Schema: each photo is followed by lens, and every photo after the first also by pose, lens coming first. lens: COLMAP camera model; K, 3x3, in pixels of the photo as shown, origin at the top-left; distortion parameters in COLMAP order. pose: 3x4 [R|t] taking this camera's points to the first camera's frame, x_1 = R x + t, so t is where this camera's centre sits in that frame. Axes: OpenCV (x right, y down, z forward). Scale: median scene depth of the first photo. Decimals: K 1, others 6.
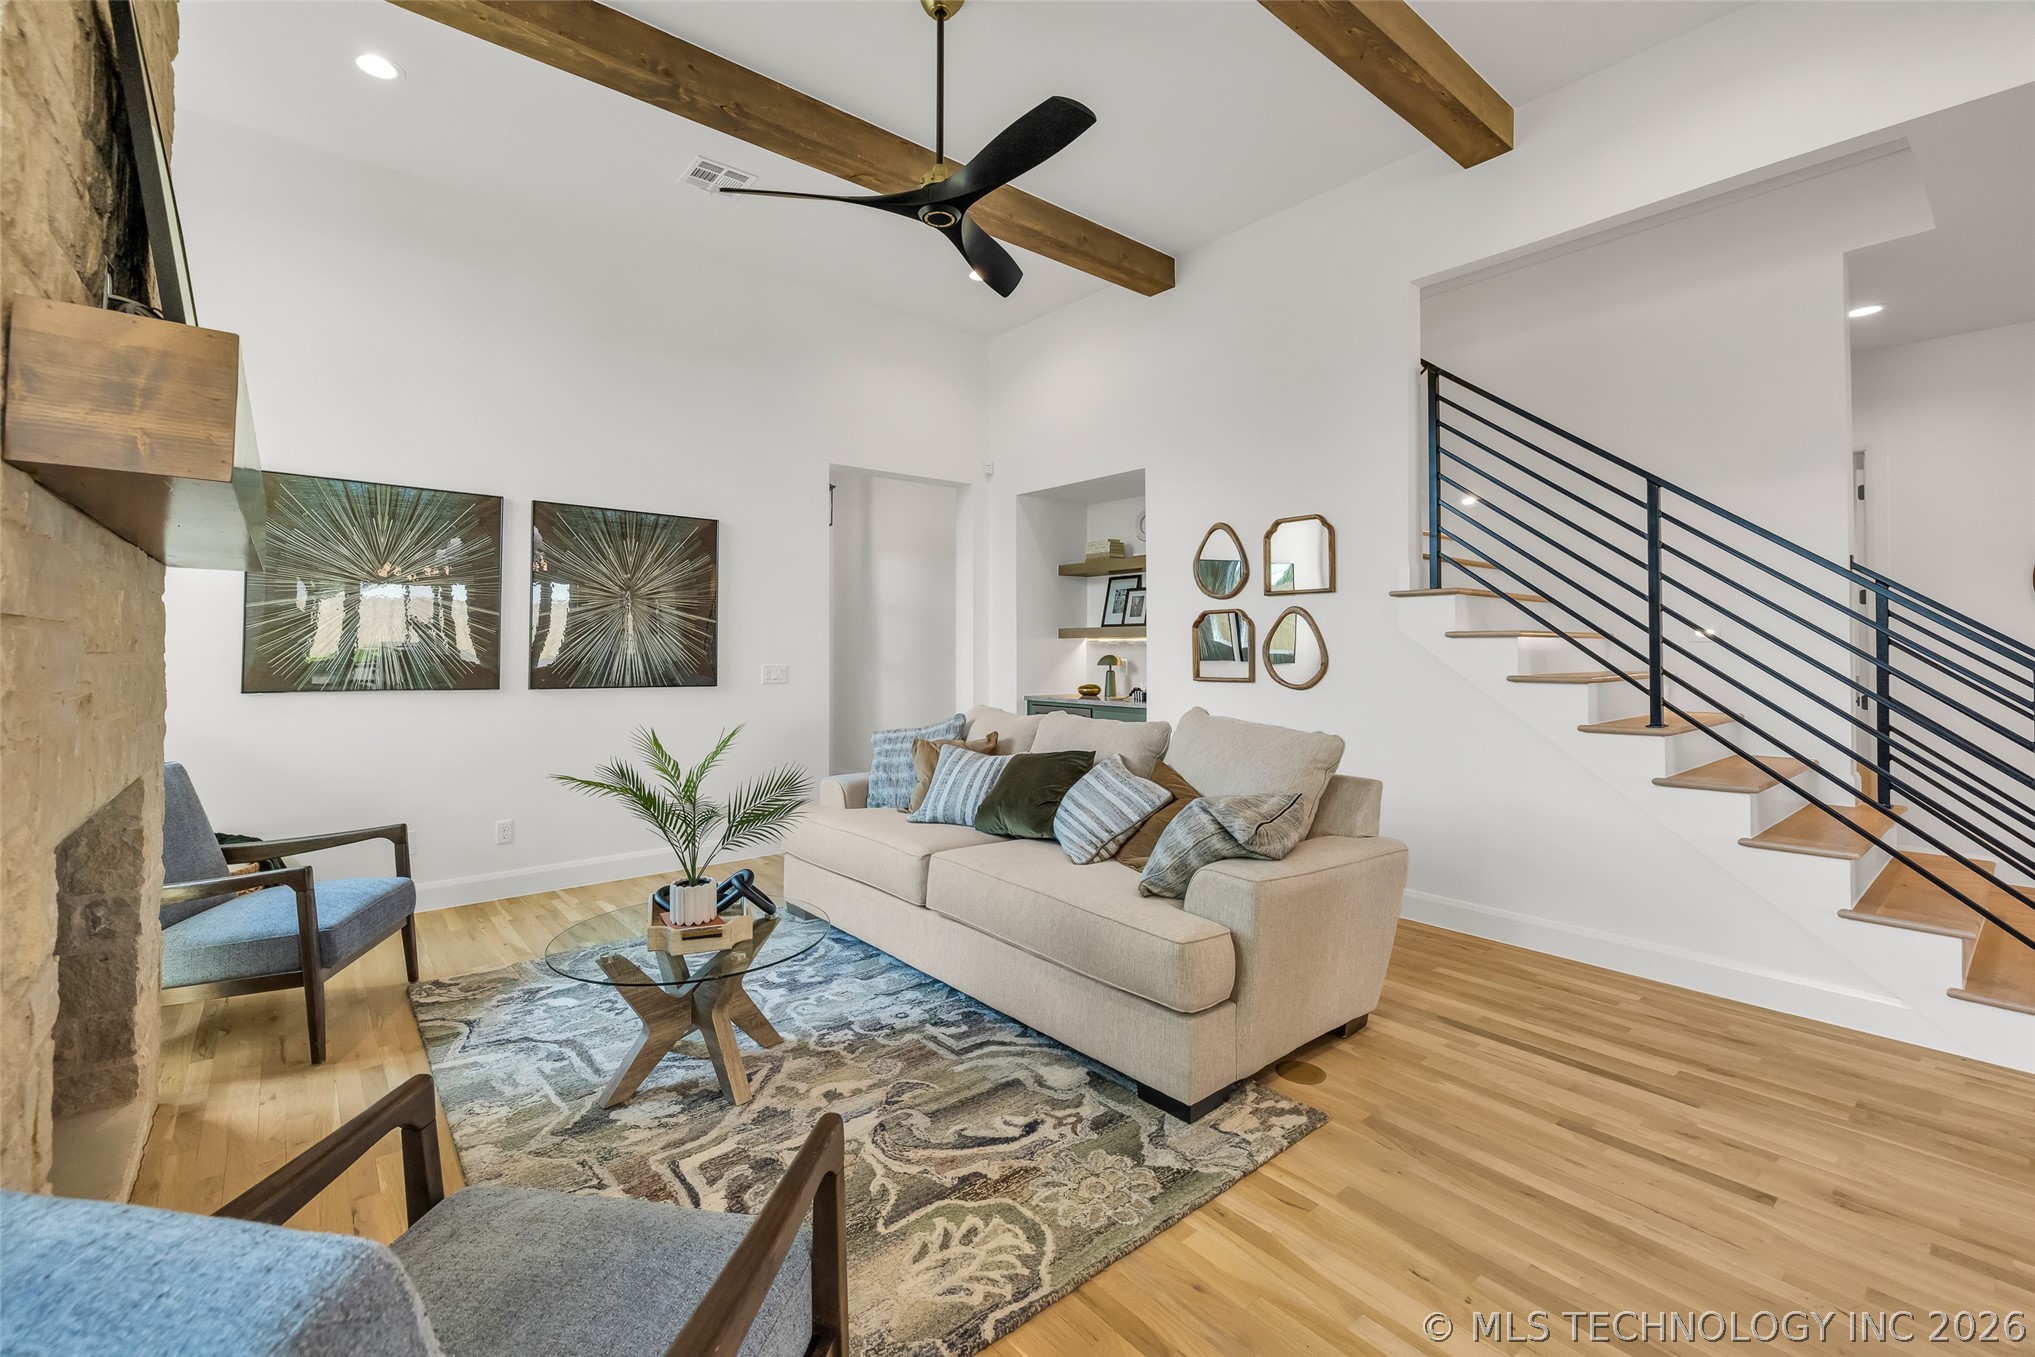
lens RADIAL K [[856.3, 0, 1006.8], [0, 856.3, 642.6], [0, 0, 1]] dist [0.003777, 0.000115]
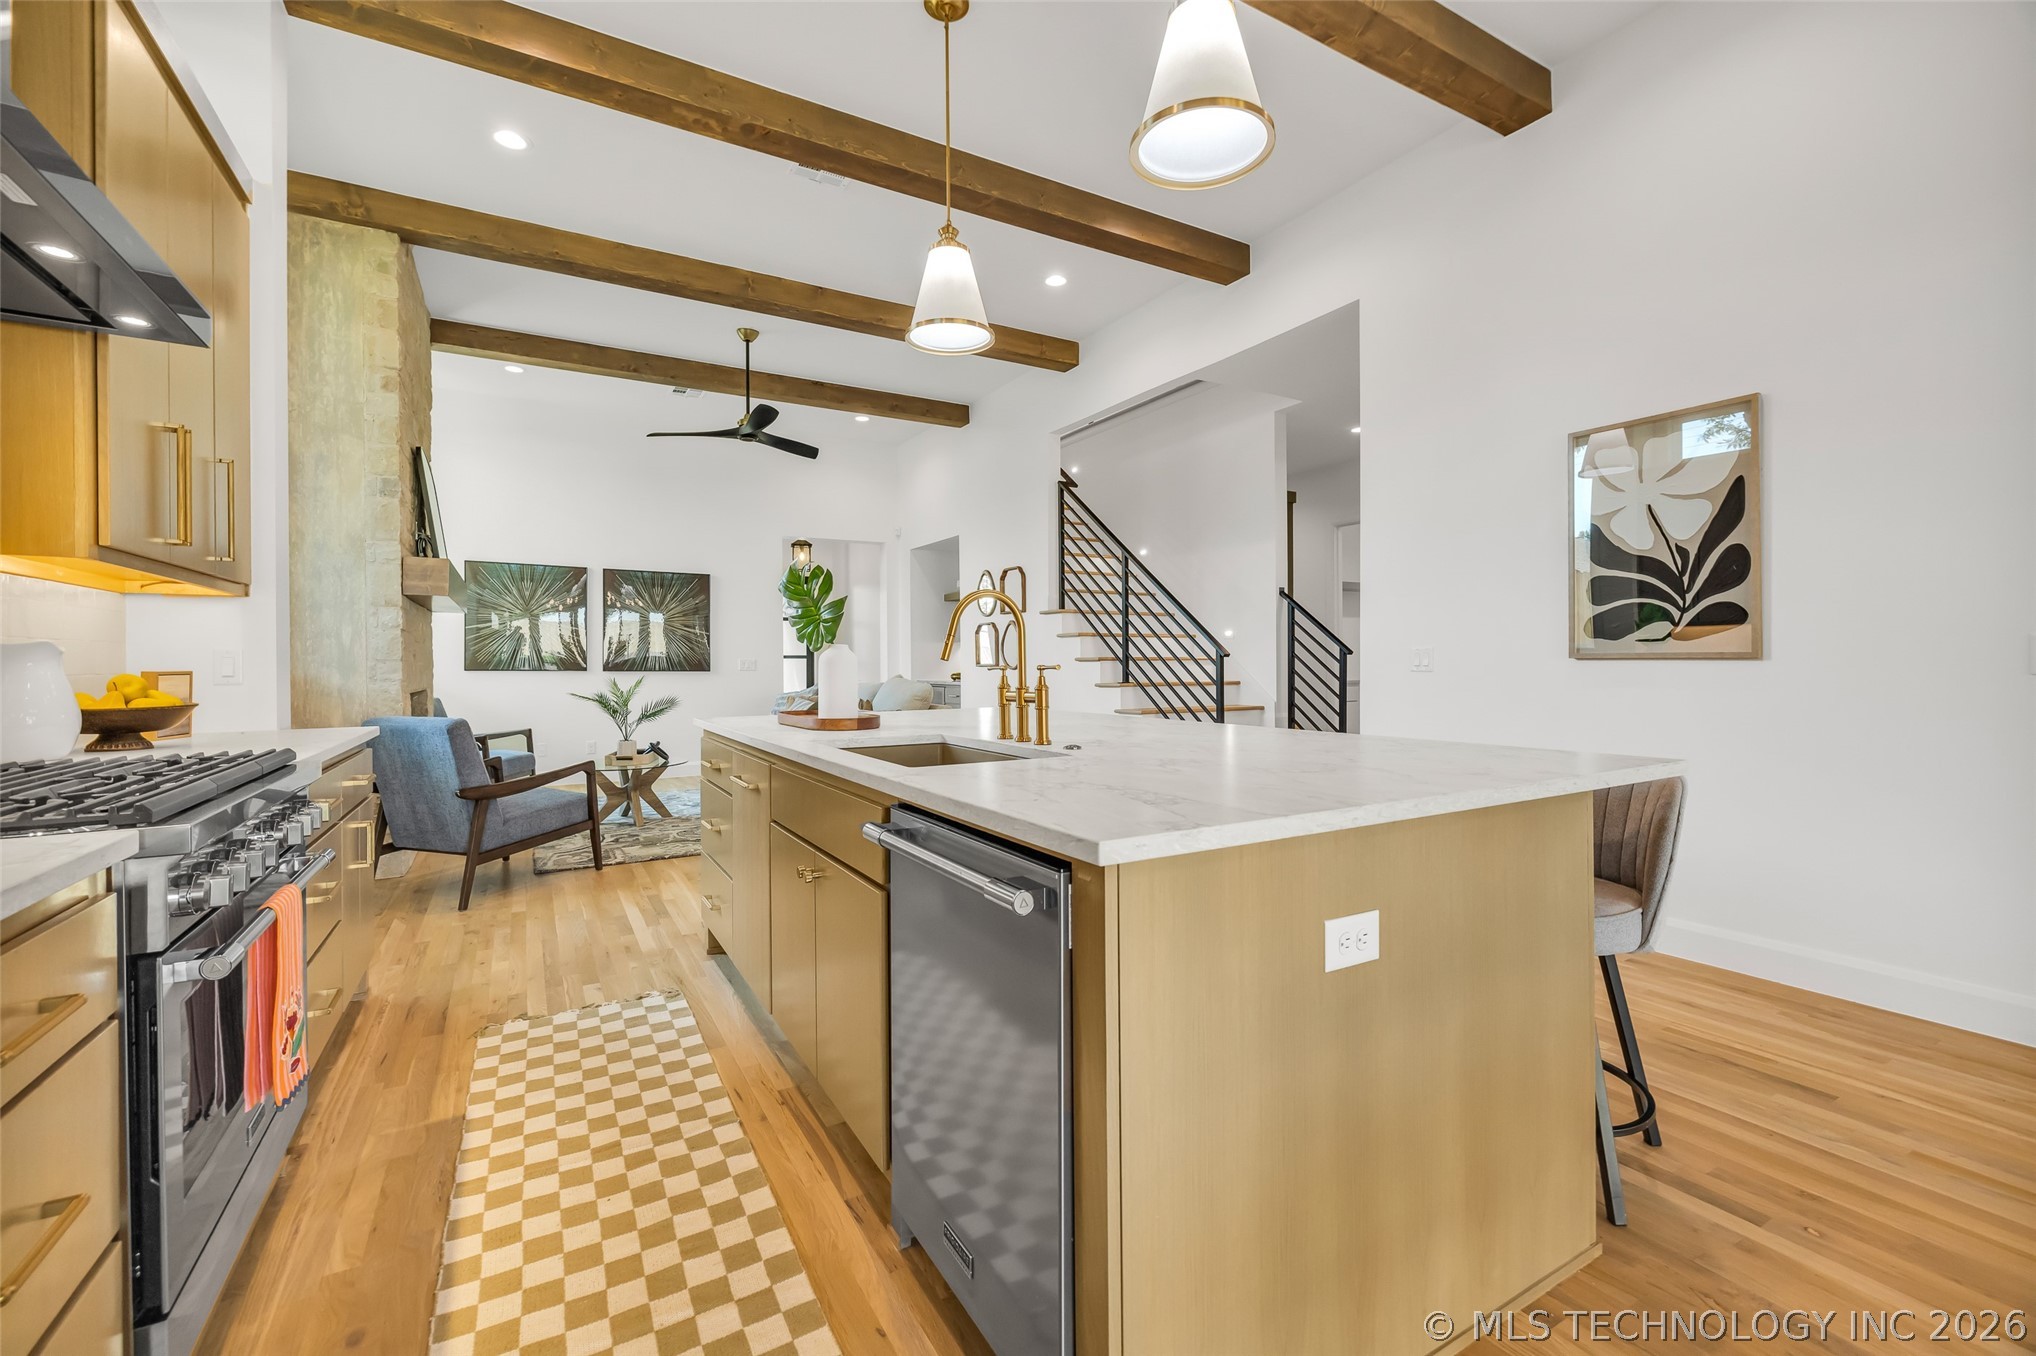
lens RADIAL K [[856.7, 0, 1017.4], [0, 856.7, 667.6], [0, 0, 1]] dist [0.003777, 0.000115]
pose [[0.984828, -0.001950, -0.173521, 0.573711], [0.004131, 0.999917, 0.012209, 0.026388], [0.173482, -0.012740, 0.984755, -0.593929]]
